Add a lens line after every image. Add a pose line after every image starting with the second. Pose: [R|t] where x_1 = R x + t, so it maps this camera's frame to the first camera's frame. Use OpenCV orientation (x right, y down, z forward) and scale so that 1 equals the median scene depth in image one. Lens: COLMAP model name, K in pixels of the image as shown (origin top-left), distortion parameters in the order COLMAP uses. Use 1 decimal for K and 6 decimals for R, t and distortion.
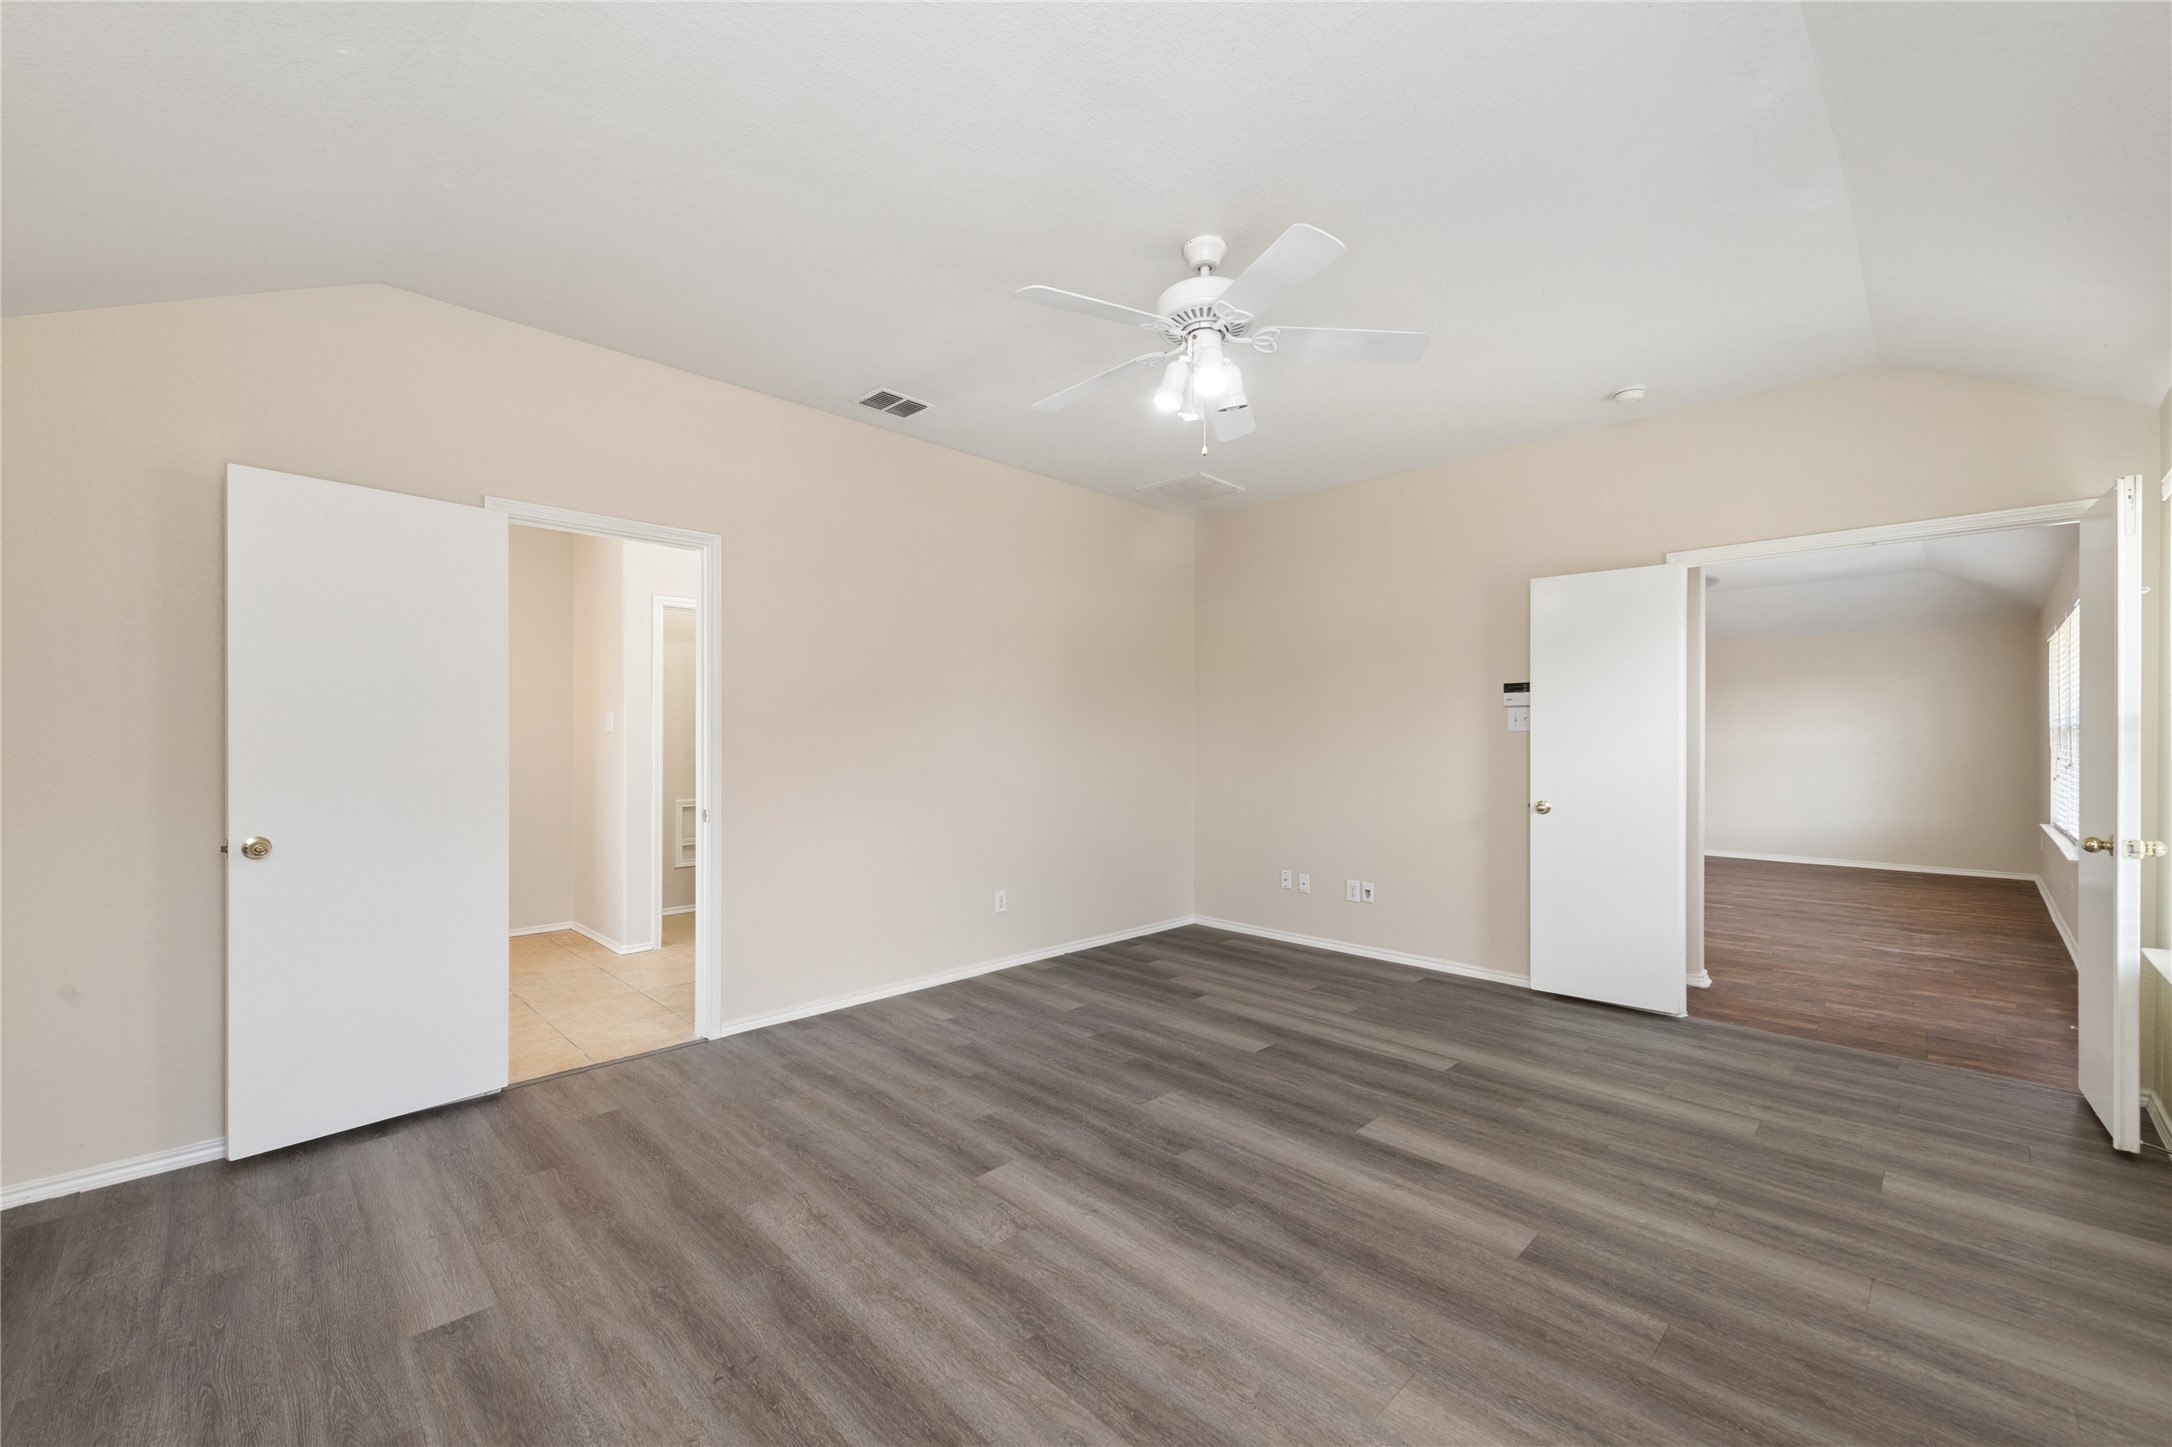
lens RADIAL K [[859.7, 0, 1087.8], [0, 859.7, 763.2], [0, 0, 1]] dist [0.015566, -0.003287]
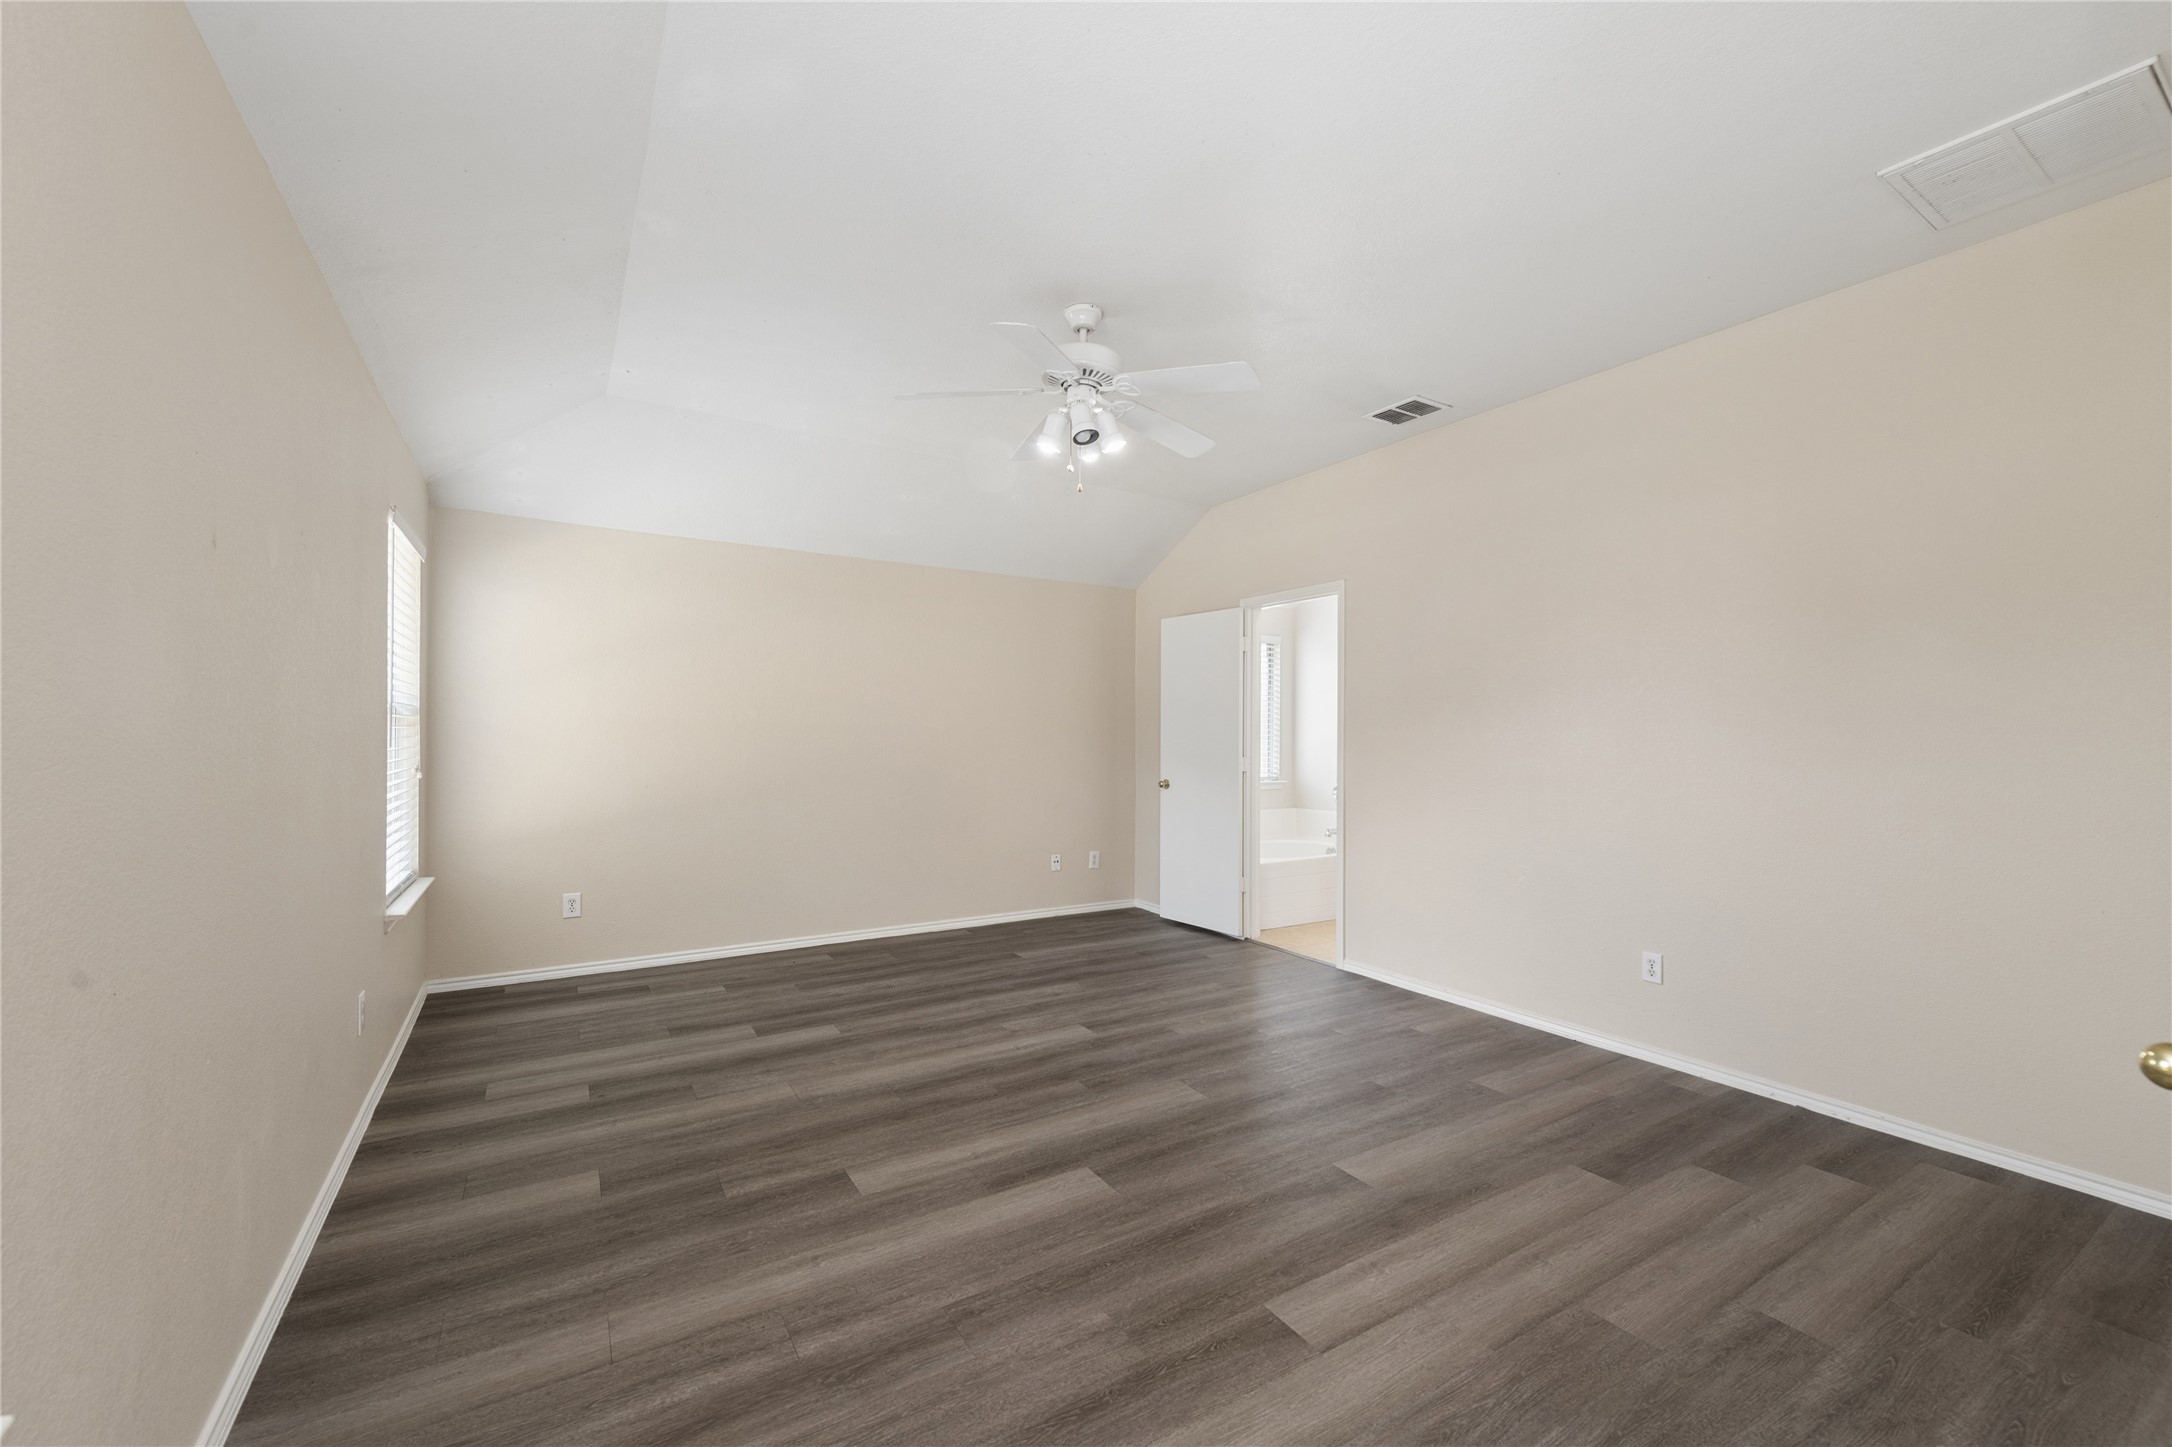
lens RADIAL K [[859.7, 0, 1069.3], [0, 859.7, 724.4], [0, 0, 1]] dist [0.015566, -0.003287]
pose [[-0.234419, -0.017284, -0.971982, 1.254169], [-0.037405, 0.999262, -0.008748, -0.022755], [0.971416, 0.034306, -0.234892, 1.239954]]
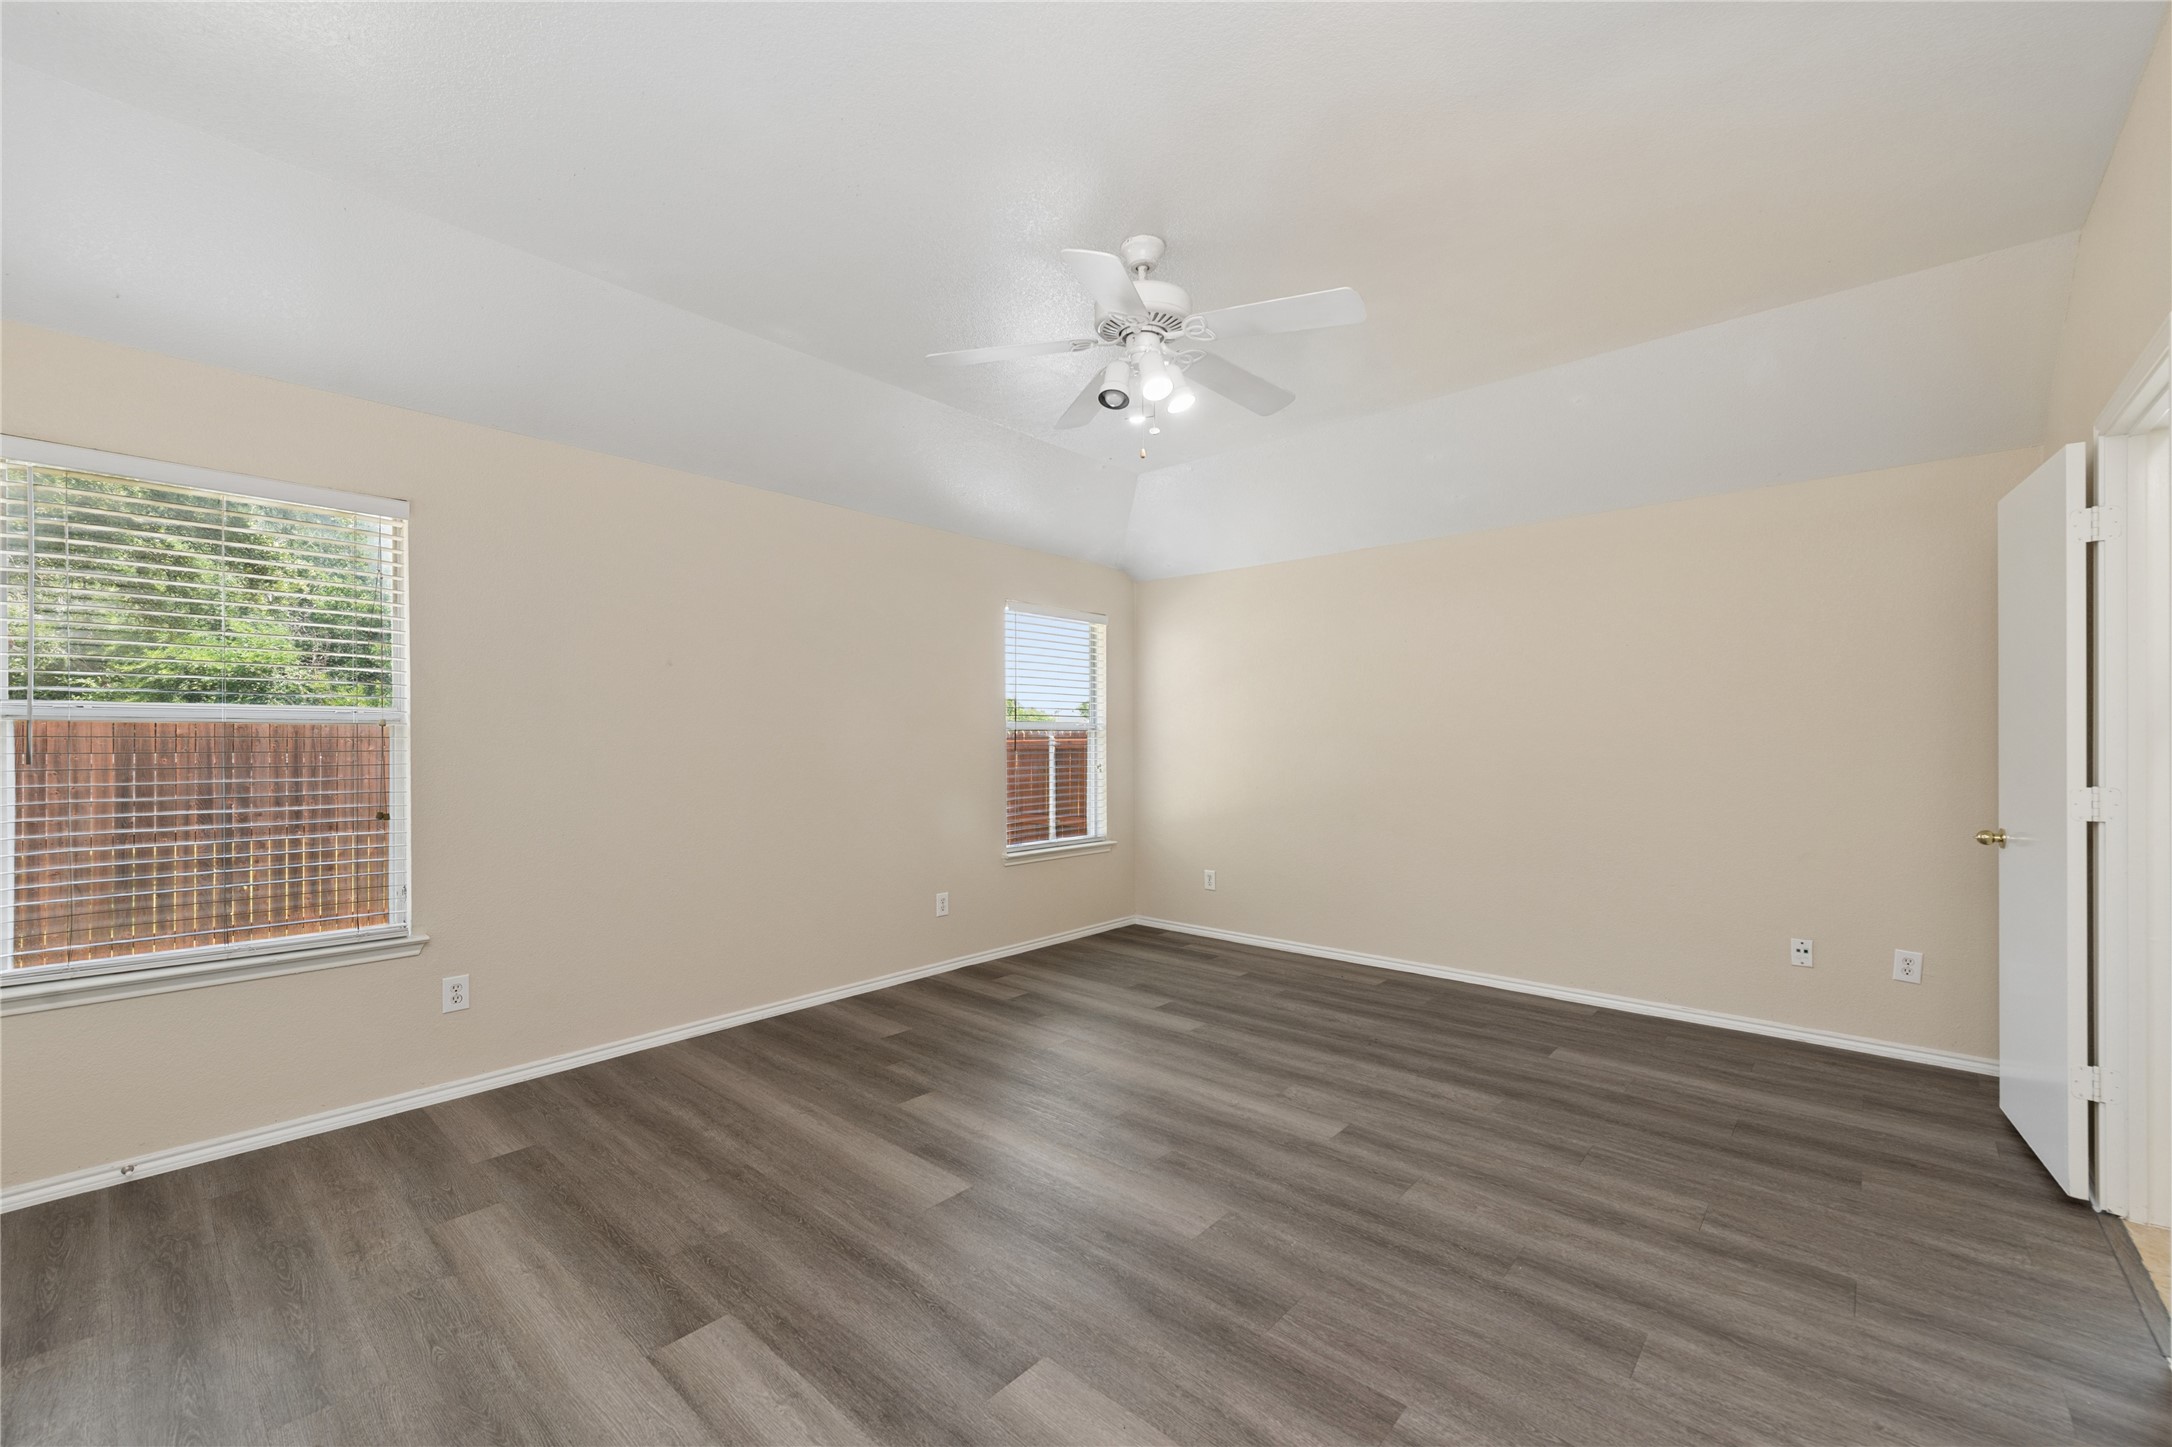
lens RADIAL K [[859.7, 0, 1092.1], [0, 859.7, 736.2], [0, 0, 1]] dist [0.015566, -0.003287]
pose [[-0.997565, -0.000601, -0.069743, 0.264538], [-0.002404, 0.999665, 0.025769, -0.050040], [0.069705, 0.025874, -0.997232, 1.963436]]
